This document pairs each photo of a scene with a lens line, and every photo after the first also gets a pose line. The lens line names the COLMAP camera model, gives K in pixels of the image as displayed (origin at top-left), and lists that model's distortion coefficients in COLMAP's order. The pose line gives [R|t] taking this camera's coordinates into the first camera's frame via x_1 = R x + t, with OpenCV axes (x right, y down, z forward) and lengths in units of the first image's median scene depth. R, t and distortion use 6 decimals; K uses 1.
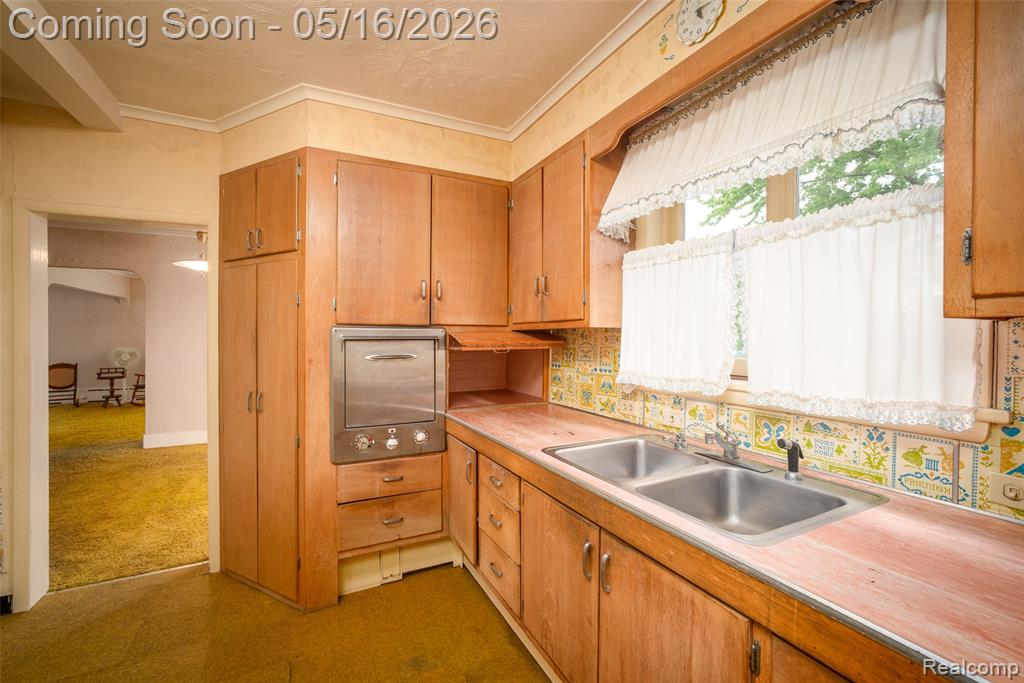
lens RADIAL K [[432.3, 0, 514.7], [0, 432.3, 341.1], [0, 0, 1]] dist [-0.022694, 0.000641]
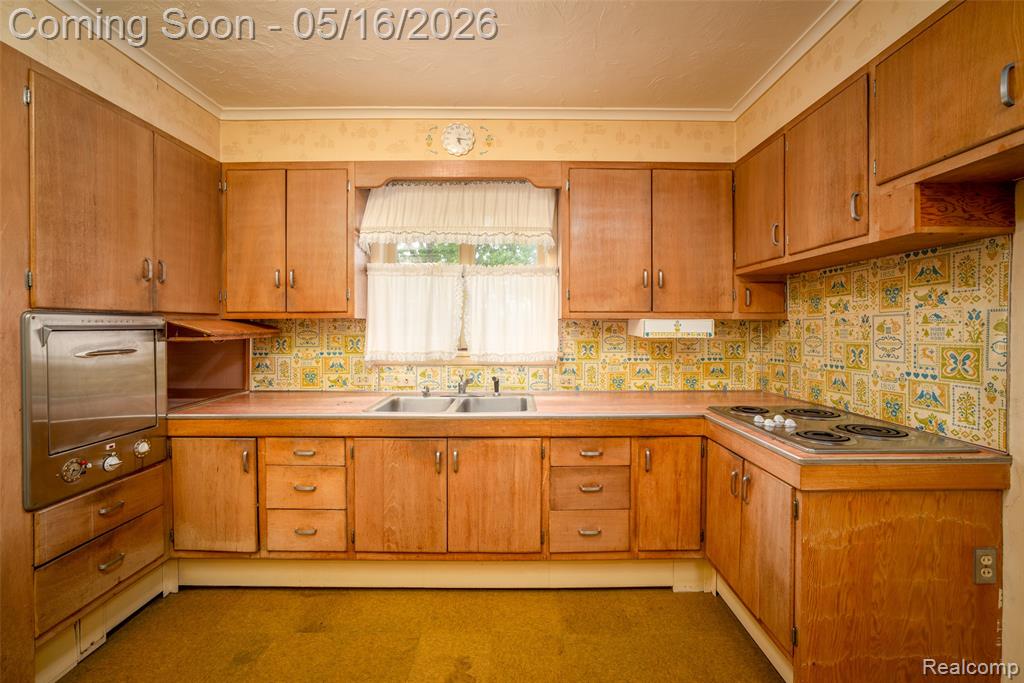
lens RADIAL K [[435.3, 0, 516.4], [0, 435.3, 330.8], [0, 0, 1]] dist [-0.004171, -0.000140]
pose [[0.449708, -0.012174, 0.893092, -0.654836], [0.009649, 0.999915, 0.008772, -0.001443], [-0.893123, 0.004673, 0.449788, -0.009515]]
